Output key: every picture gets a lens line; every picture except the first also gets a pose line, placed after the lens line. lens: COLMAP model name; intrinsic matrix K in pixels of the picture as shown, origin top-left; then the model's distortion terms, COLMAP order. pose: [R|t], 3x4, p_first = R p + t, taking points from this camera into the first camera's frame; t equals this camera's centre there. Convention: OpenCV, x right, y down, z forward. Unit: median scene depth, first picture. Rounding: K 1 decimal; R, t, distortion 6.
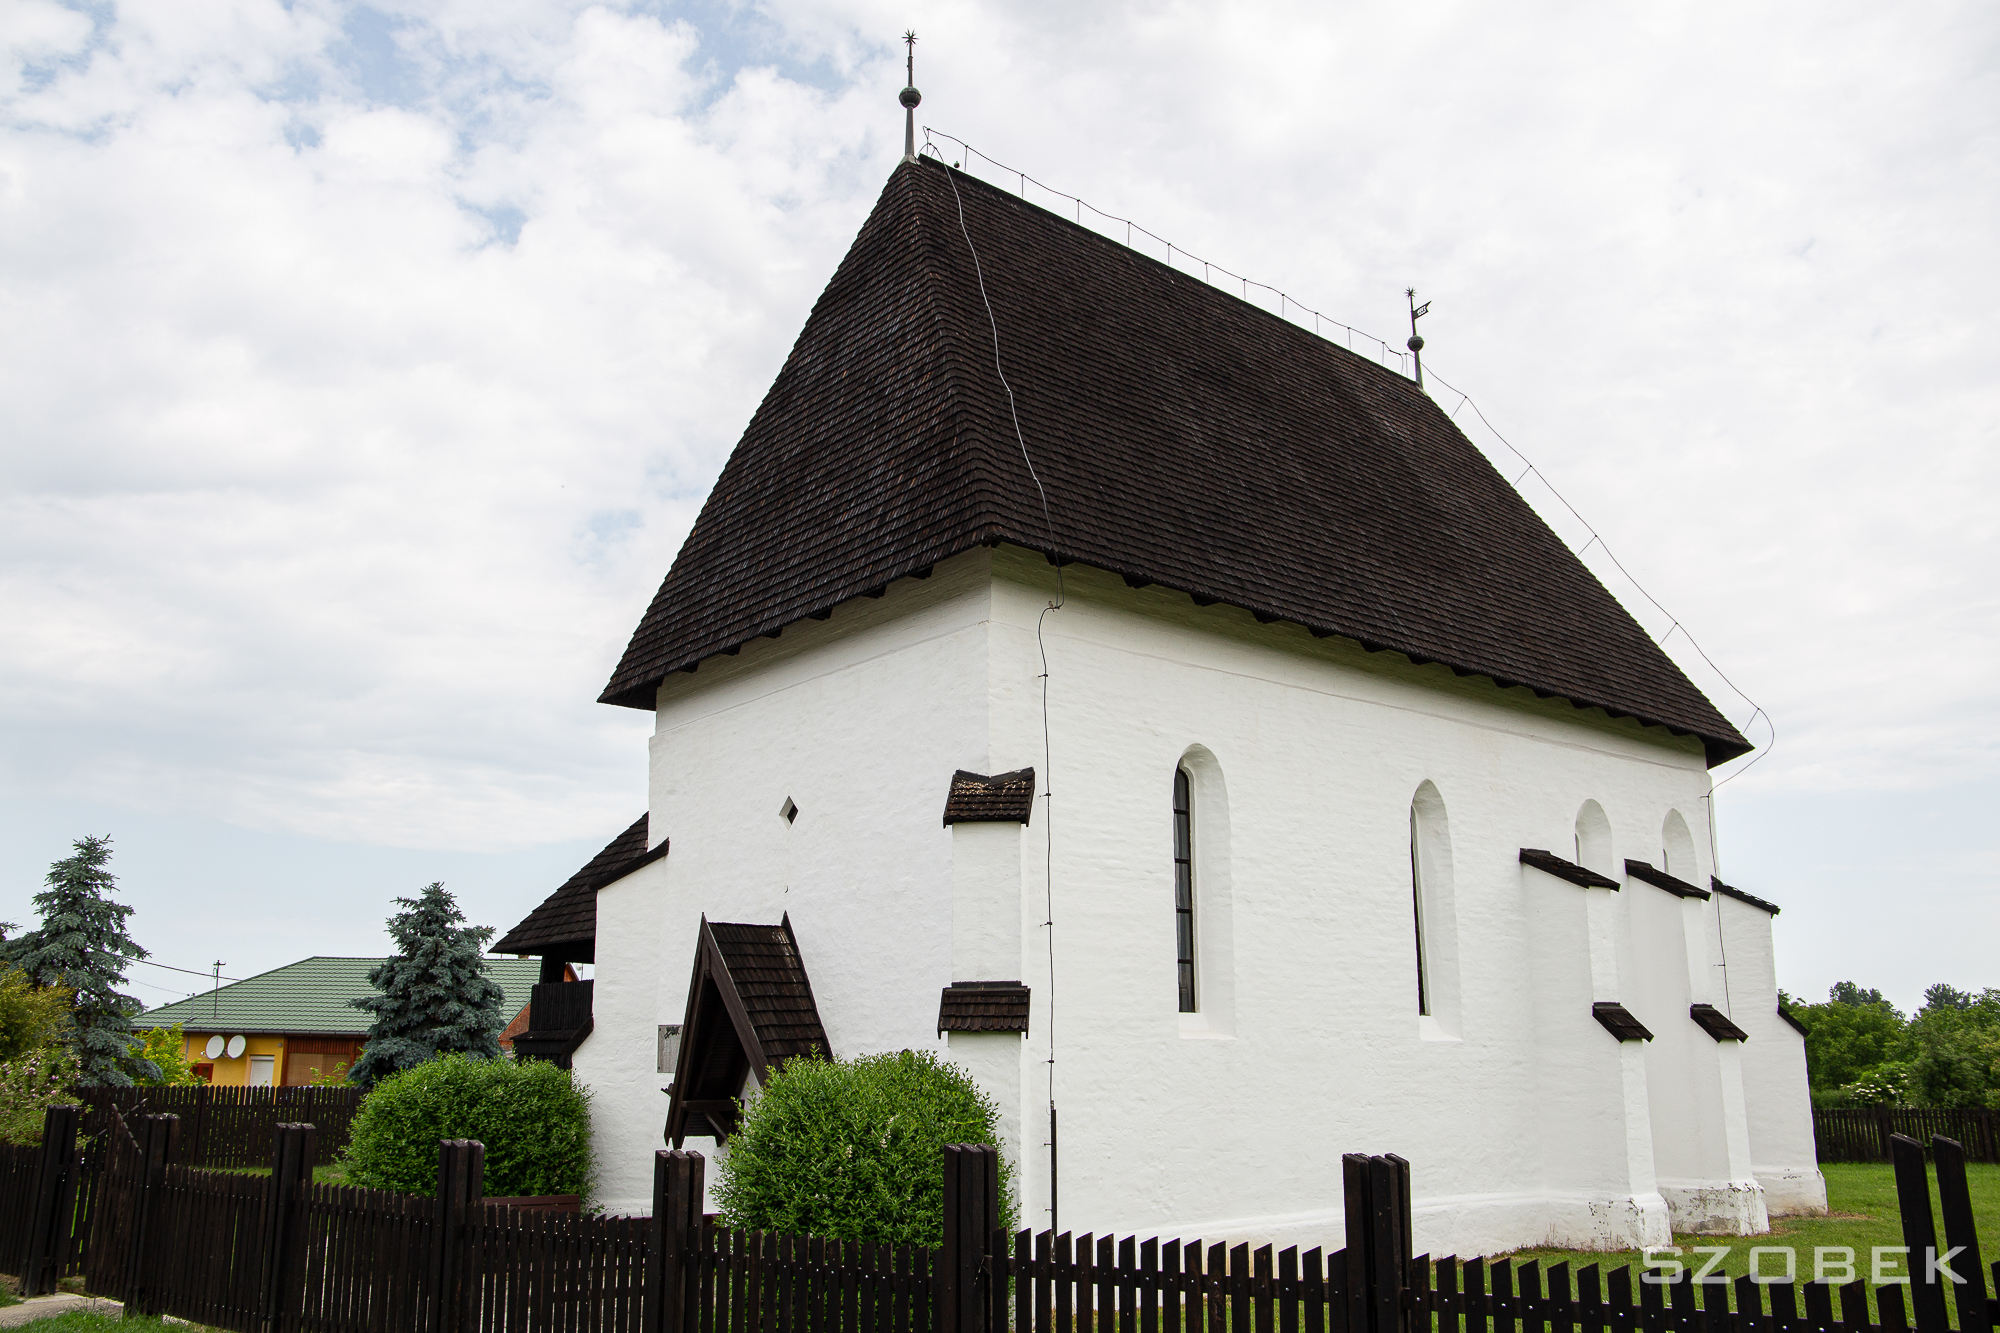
lens RADIAL K [[1456.1, 0, 975.8], [0, 1456.1, 687.1], [0, 0, 1]] dist [-0.098928, 0.090330]
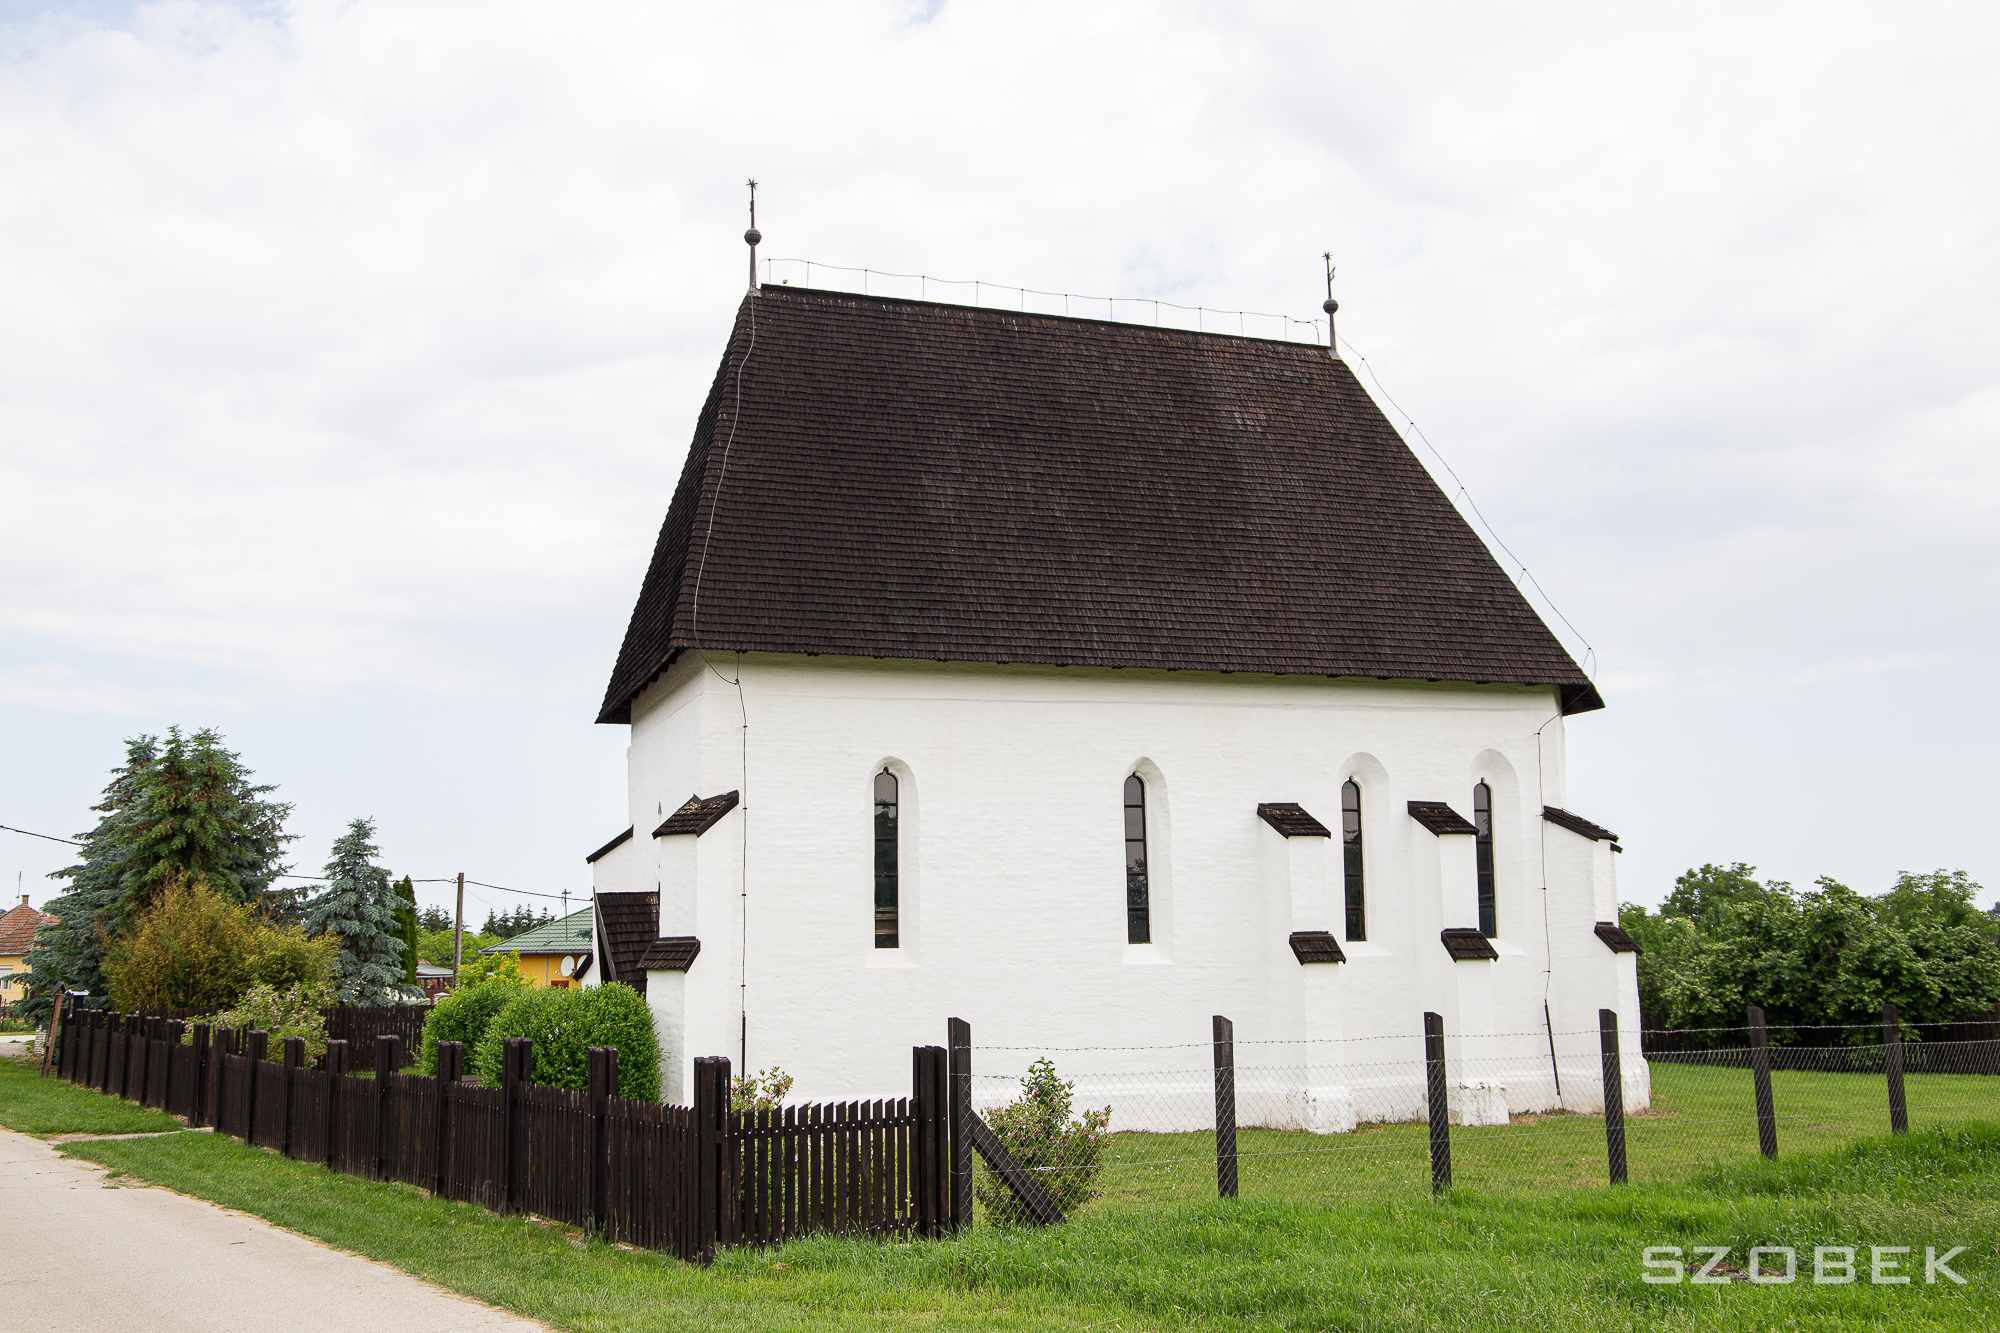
lens RADIAL K [[1751.4, 0, 1000.0], [0, 1751.4, 666.5], [0, 0, 1]] dist [0.022600, 0.003577]
pose [[0.941123, -0.069490, -0.330845, 0.619898], [0.099215, 0.992325, 0.073802, -0.122189], [0.323177, -0.102281, 0.940795, -0.408337]]
